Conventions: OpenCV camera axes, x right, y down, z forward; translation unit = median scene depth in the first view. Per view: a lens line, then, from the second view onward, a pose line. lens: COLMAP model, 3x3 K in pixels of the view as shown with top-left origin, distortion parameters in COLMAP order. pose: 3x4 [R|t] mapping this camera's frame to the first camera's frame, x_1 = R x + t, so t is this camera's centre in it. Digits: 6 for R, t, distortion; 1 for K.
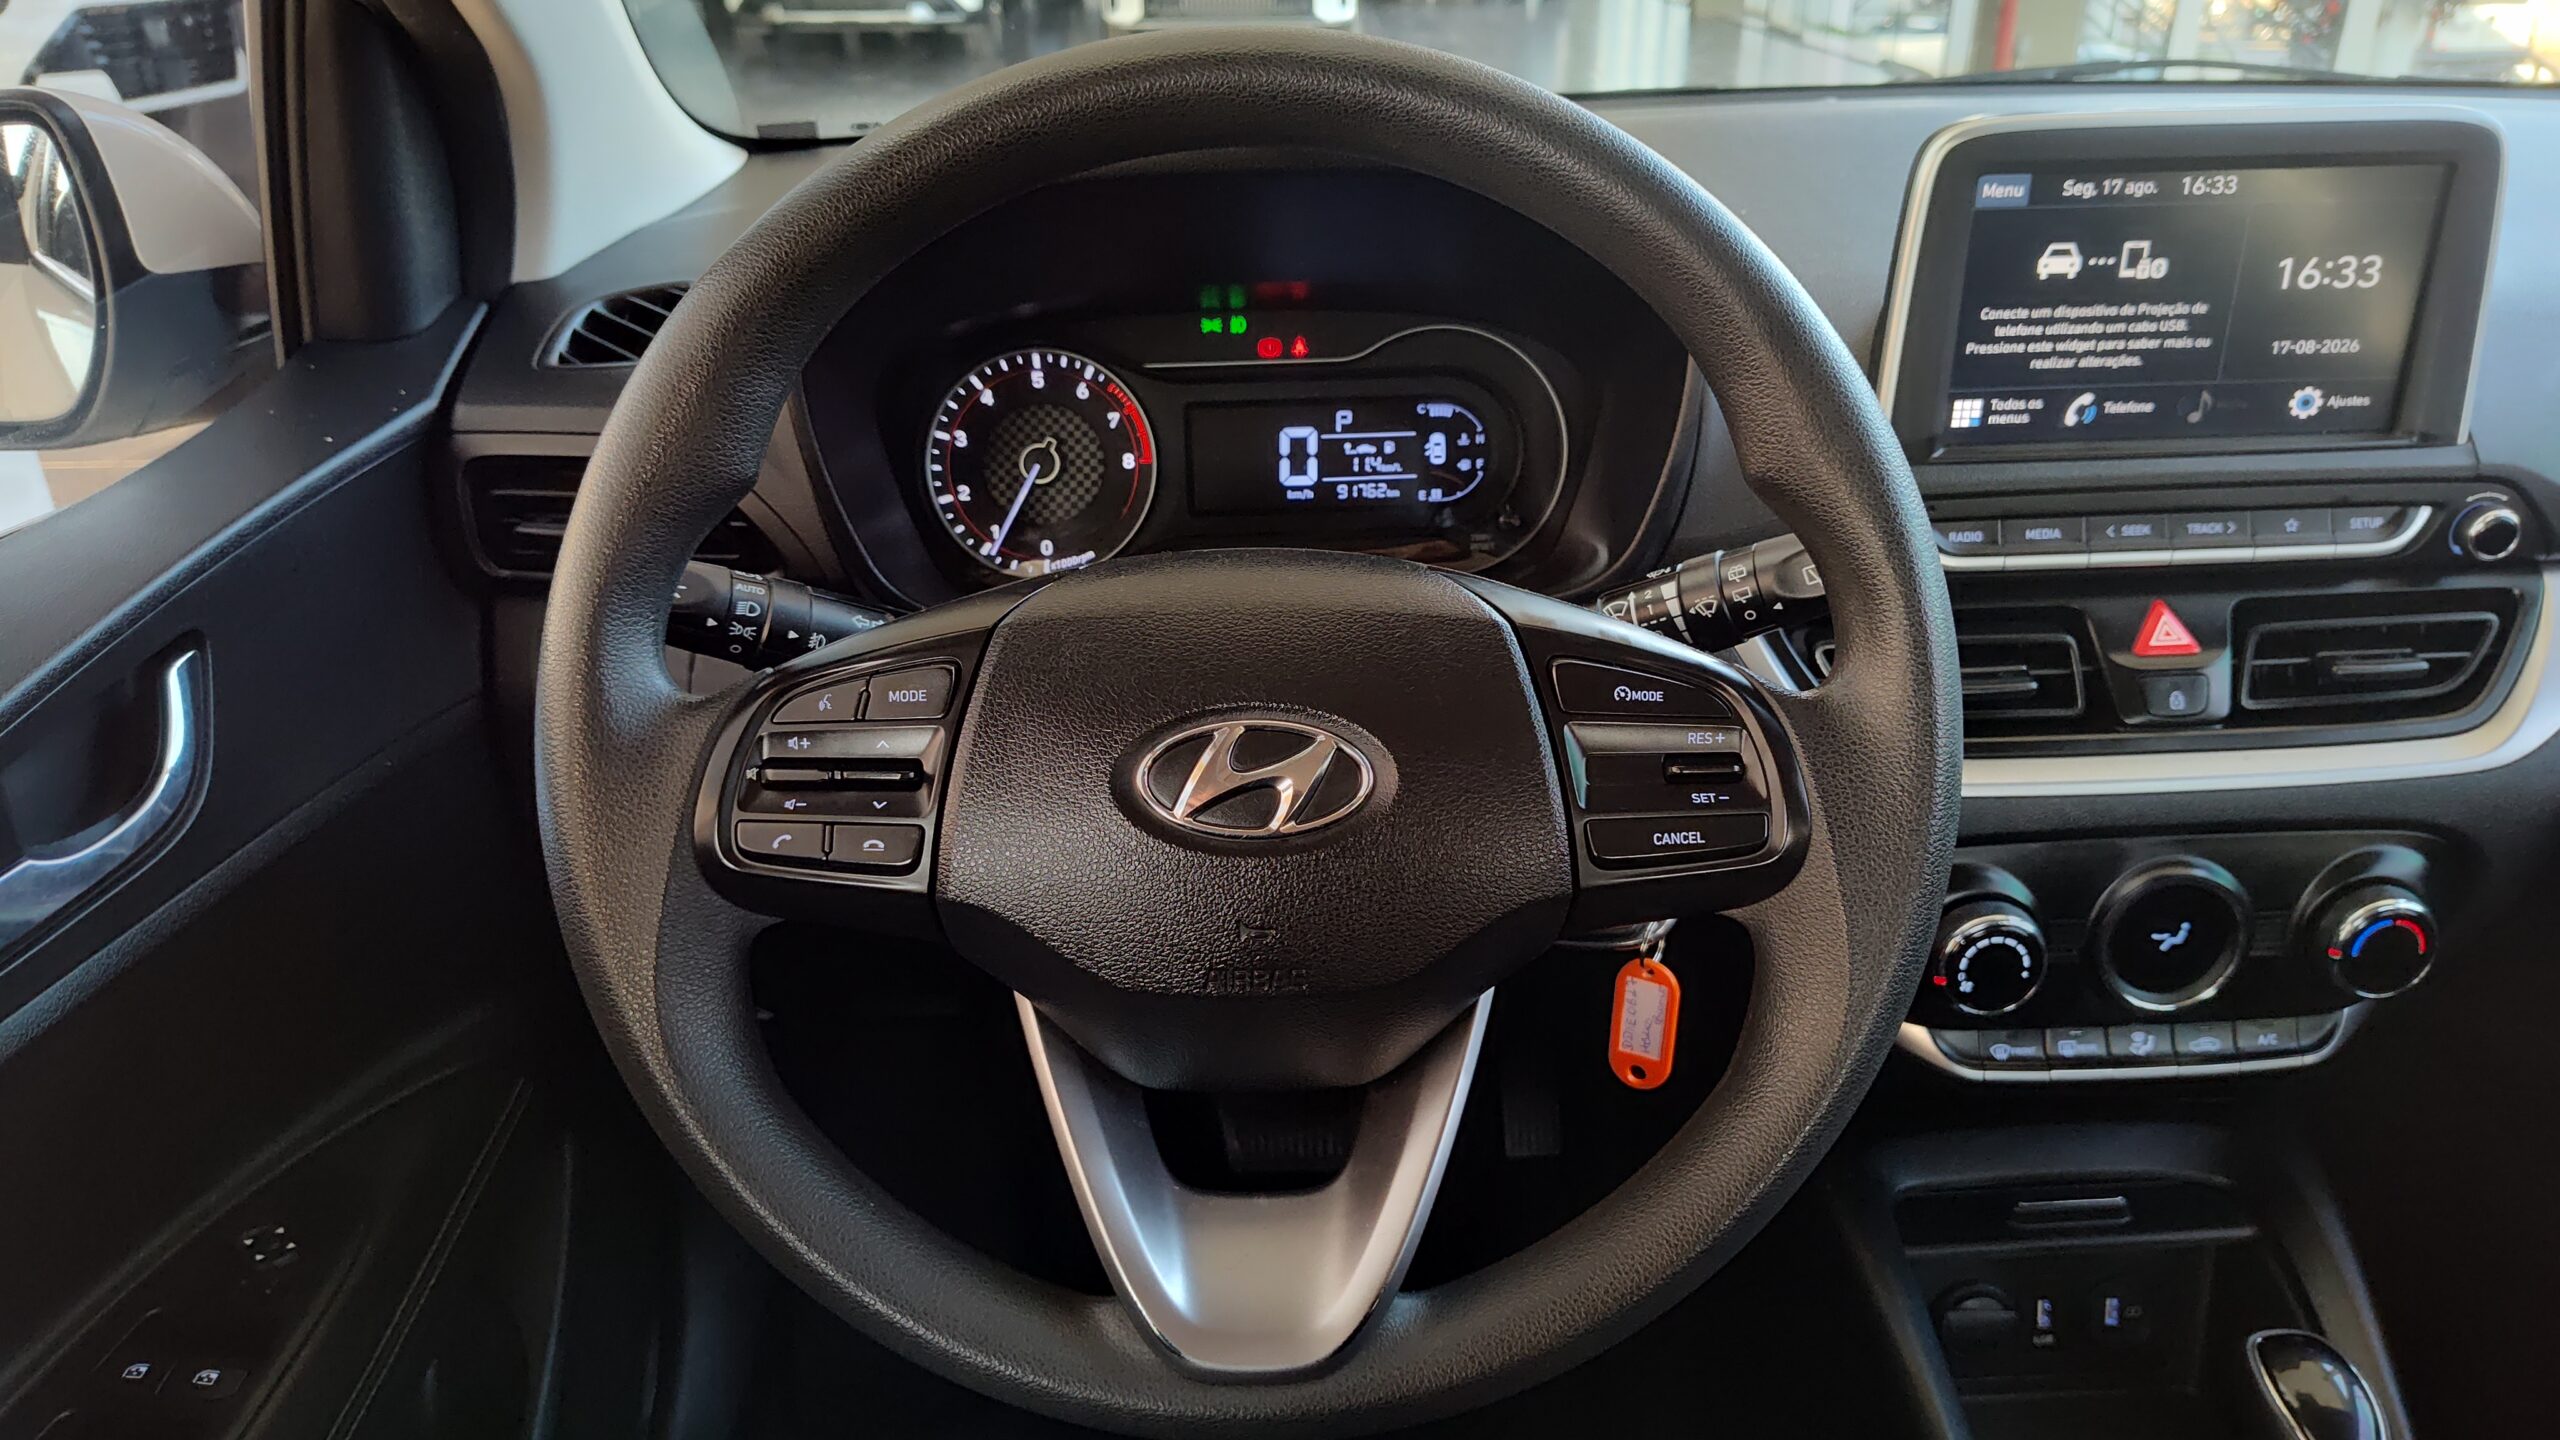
lens RADIAL K [[1792.3, 0, 1267.4], [0, 1792.3, 736.9], [0, 0, 1]] dist [0.016439, -0.028469]
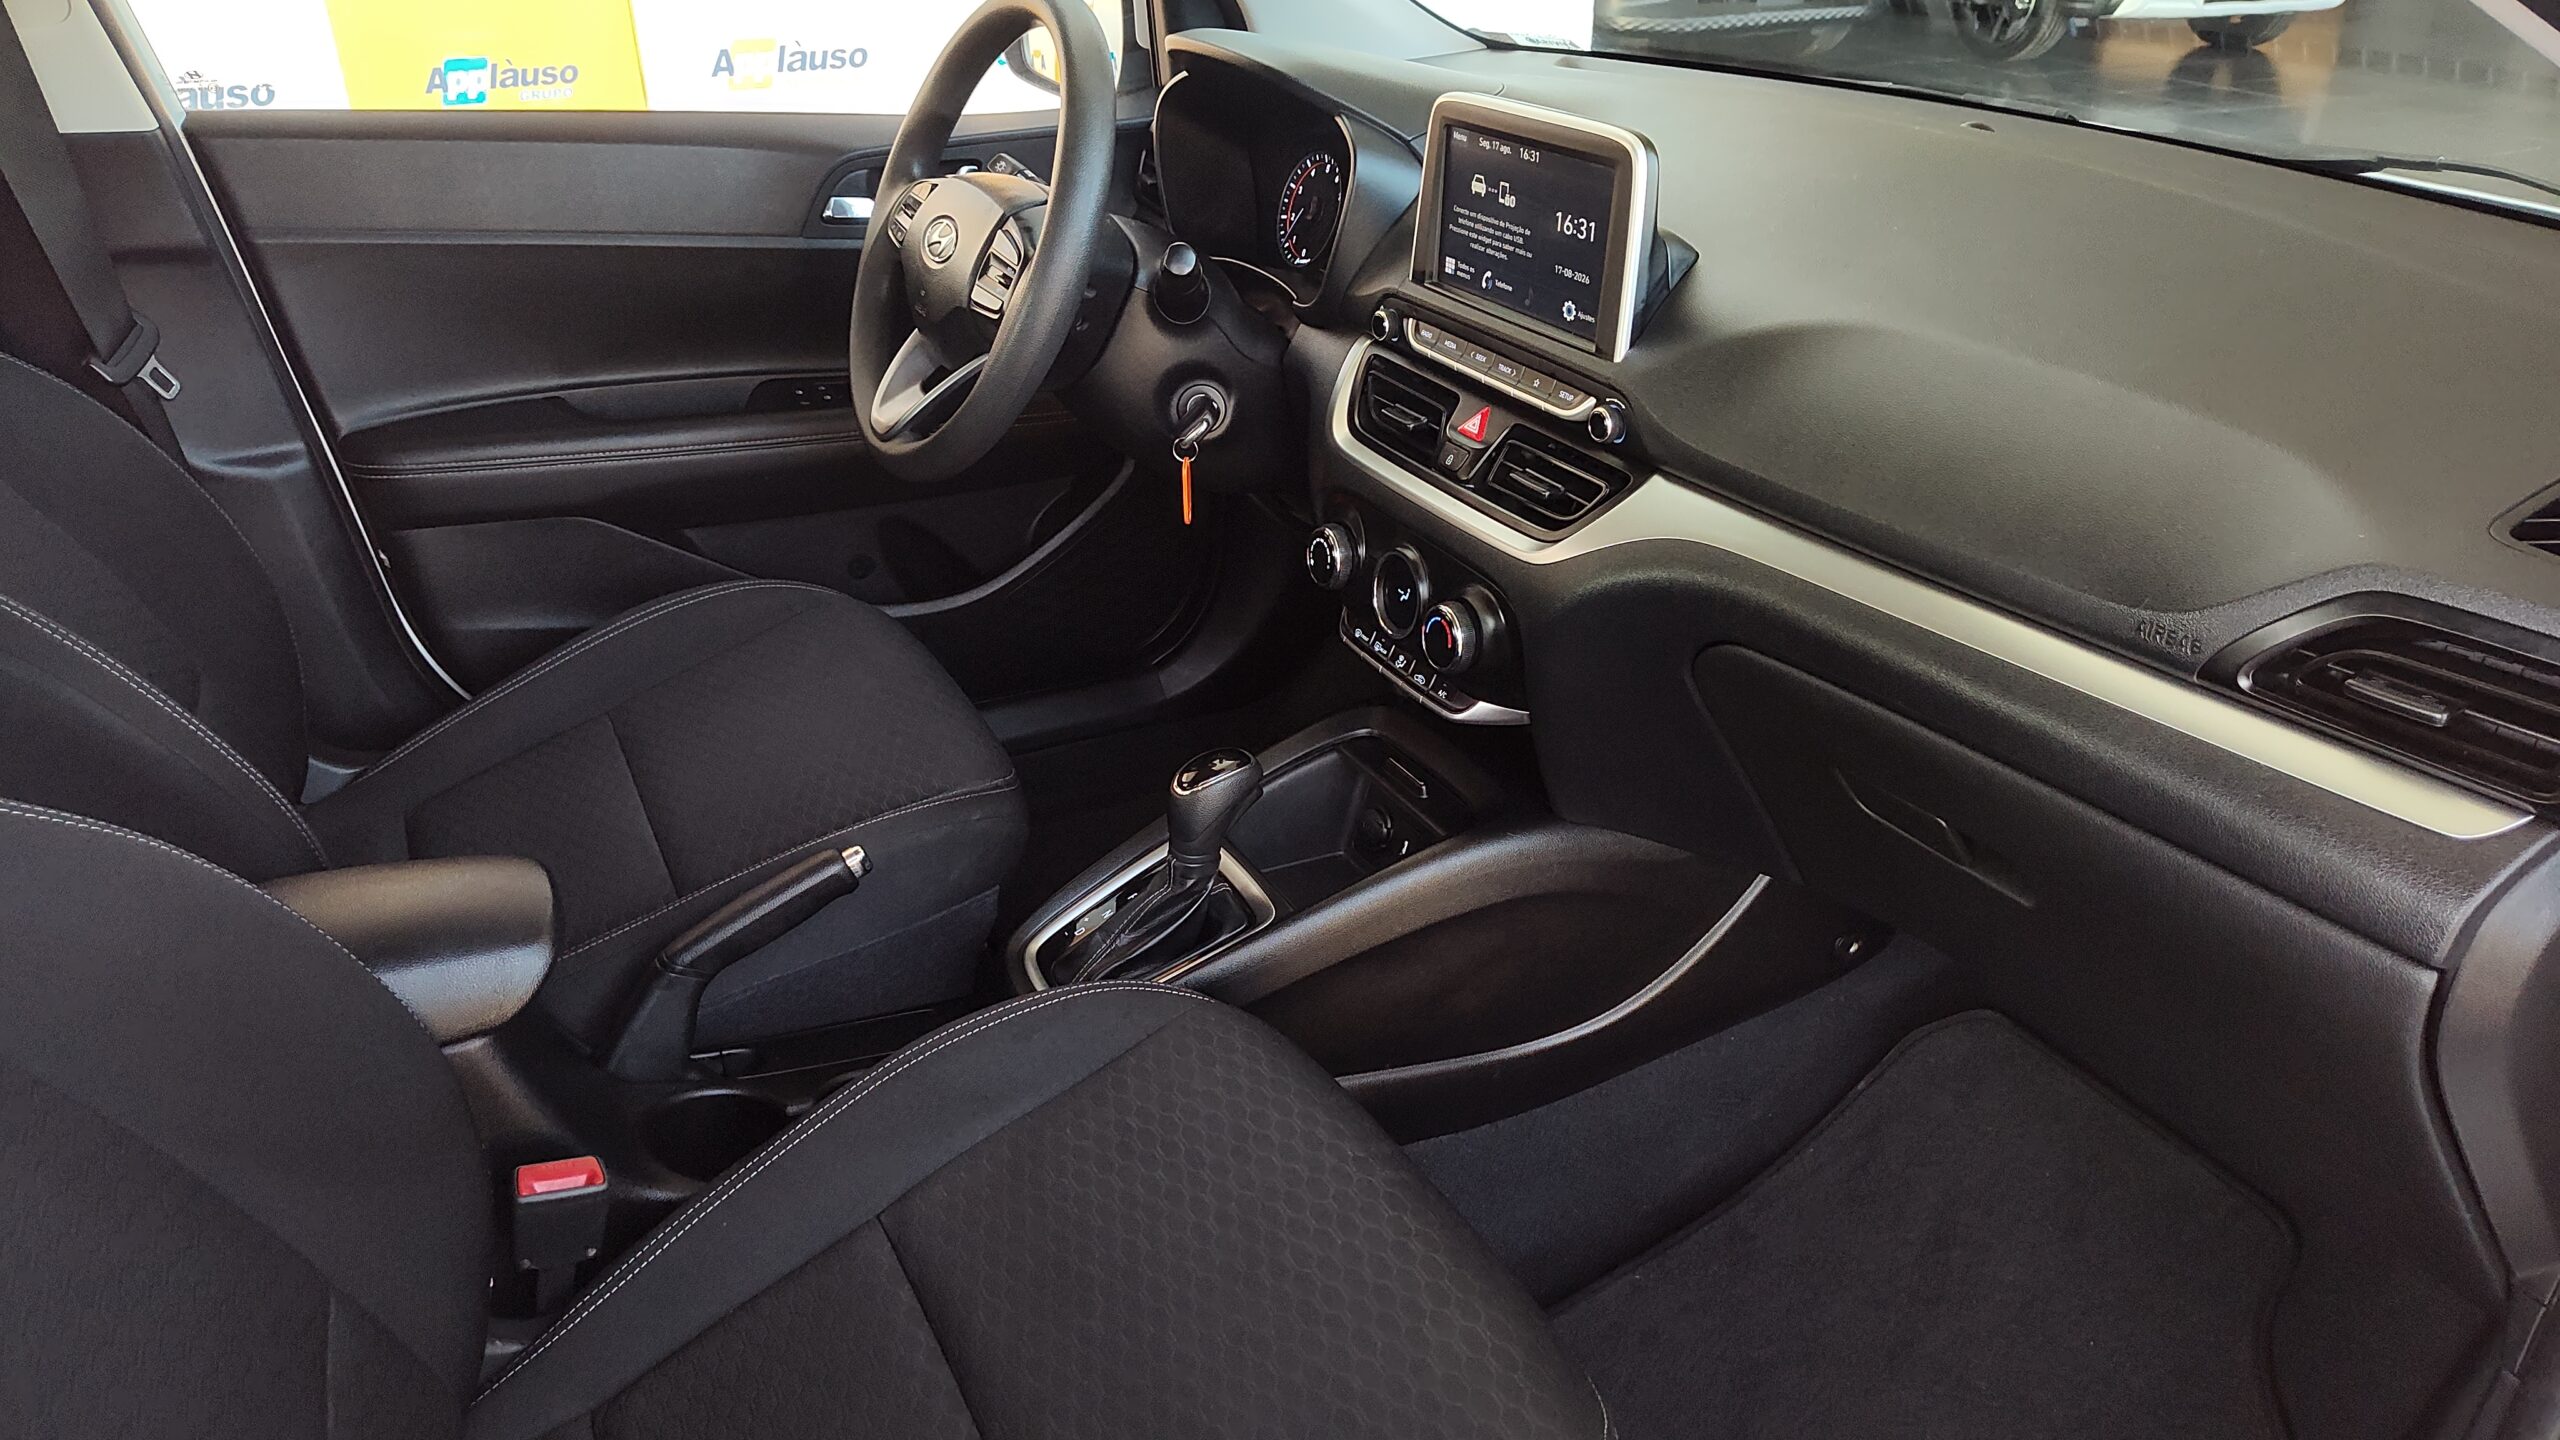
lens RADIAL K [[1792.3, 0, 1279.4], [0, 1792.3, 726.6], [0, 0, 1]] dist [0.016439, -0.028469]
pose [[0.426294, 0.432010, -0.794758, 1.879637], [-0.400292, 0.877976, 0.262536, -0.178008], [0.811197, 0.206218, 0.547206, 0.012524]]
